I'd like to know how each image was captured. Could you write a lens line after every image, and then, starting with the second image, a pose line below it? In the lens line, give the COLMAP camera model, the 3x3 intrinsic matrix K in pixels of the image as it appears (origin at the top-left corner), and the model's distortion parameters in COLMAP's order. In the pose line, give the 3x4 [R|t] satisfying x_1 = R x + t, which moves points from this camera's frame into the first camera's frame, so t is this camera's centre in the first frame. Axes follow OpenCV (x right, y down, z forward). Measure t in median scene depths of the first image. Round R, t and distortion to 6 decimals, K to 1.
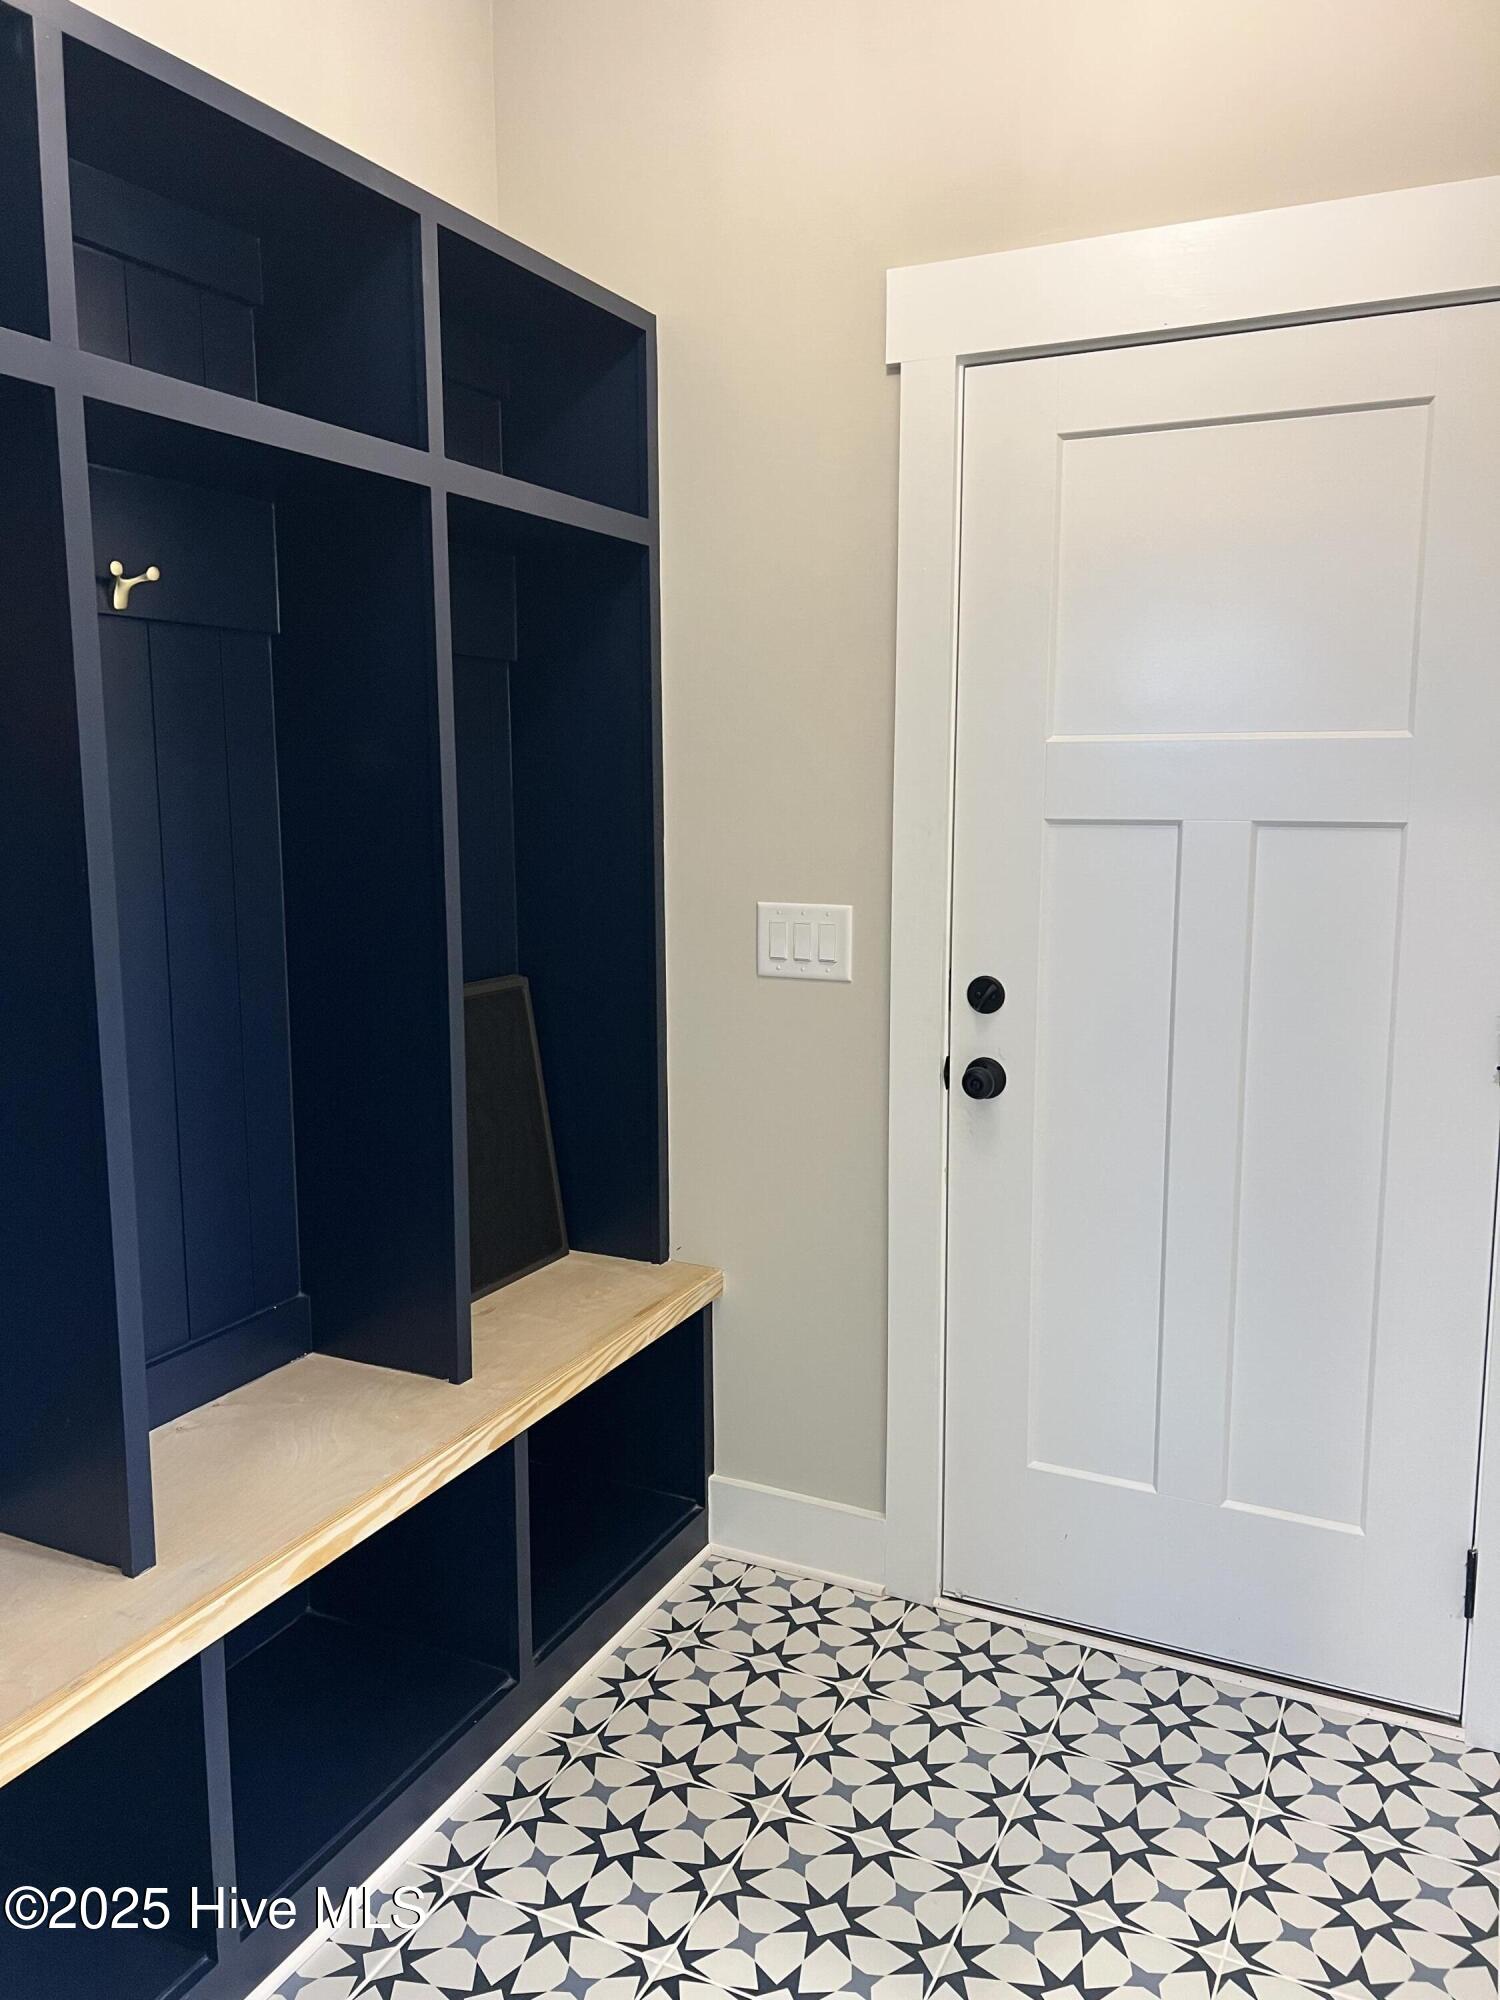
lens RADIAL K [[1548.9, 0, 750.0], [0, 1548.9, 1000.0], [0, 0, 1]] dist [0.034530, -0.040816]
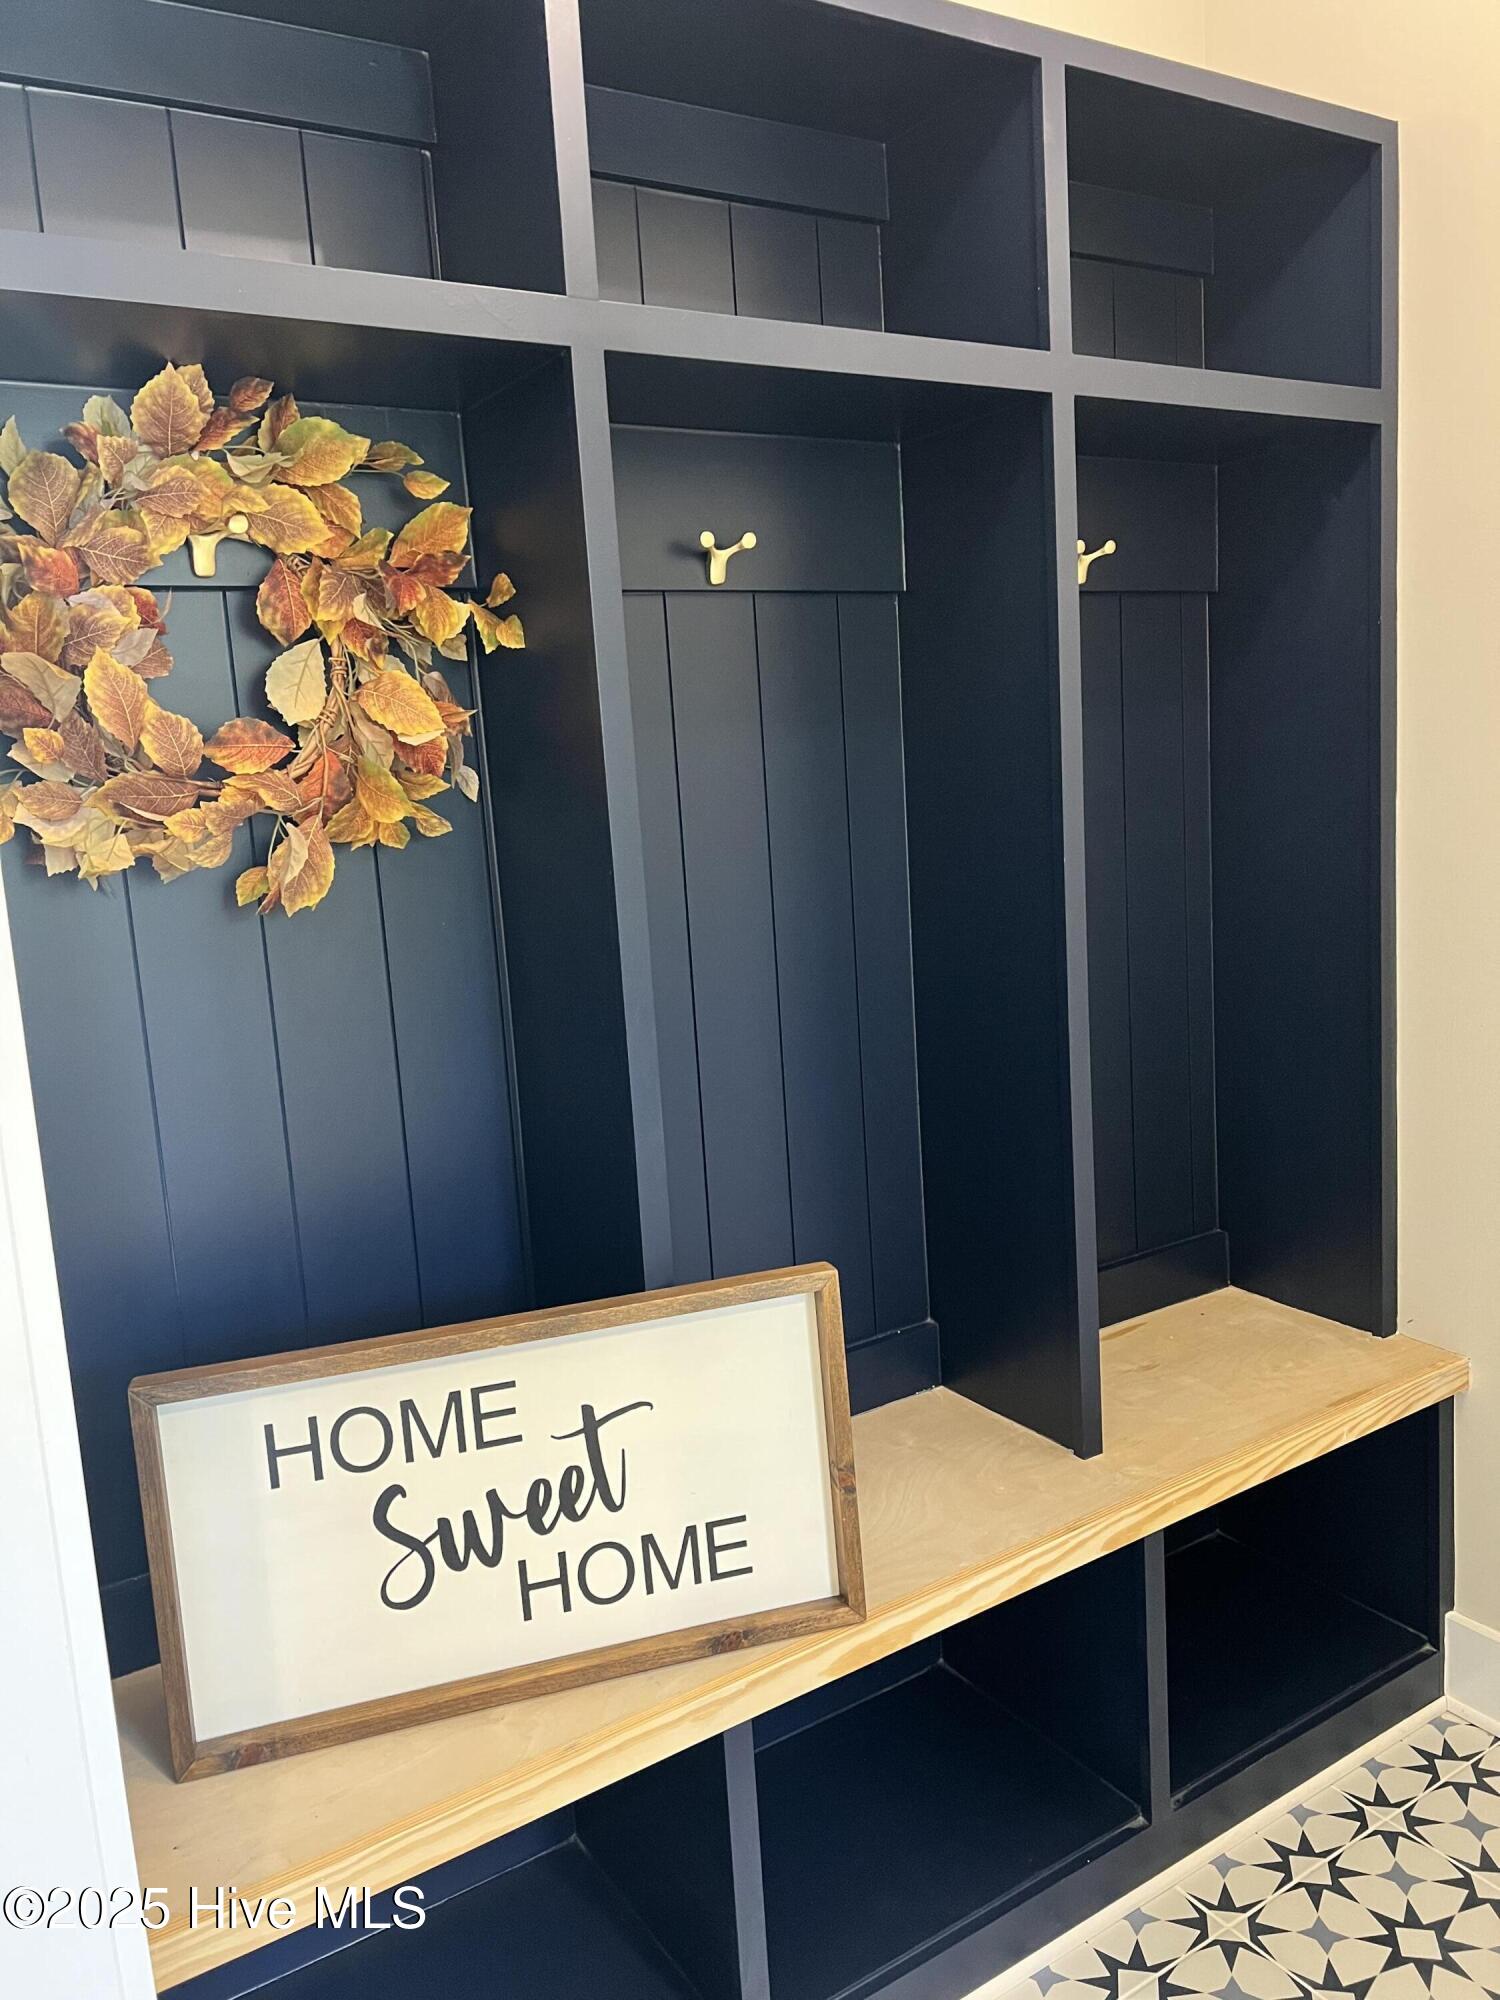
lens RADIAL K [[1548.9, 0, 750.0], [0, 1548.9, 1000.0], [0, 0, 1]] dist [0.034530, -0.040816]
pose [[0.853976, 0.030954, -0.519391, 0.083074], [-0.016243, 0.999328, 0.032849, -0.026261], [0.520059, -0.019616, 0.853905, 0.171010]]
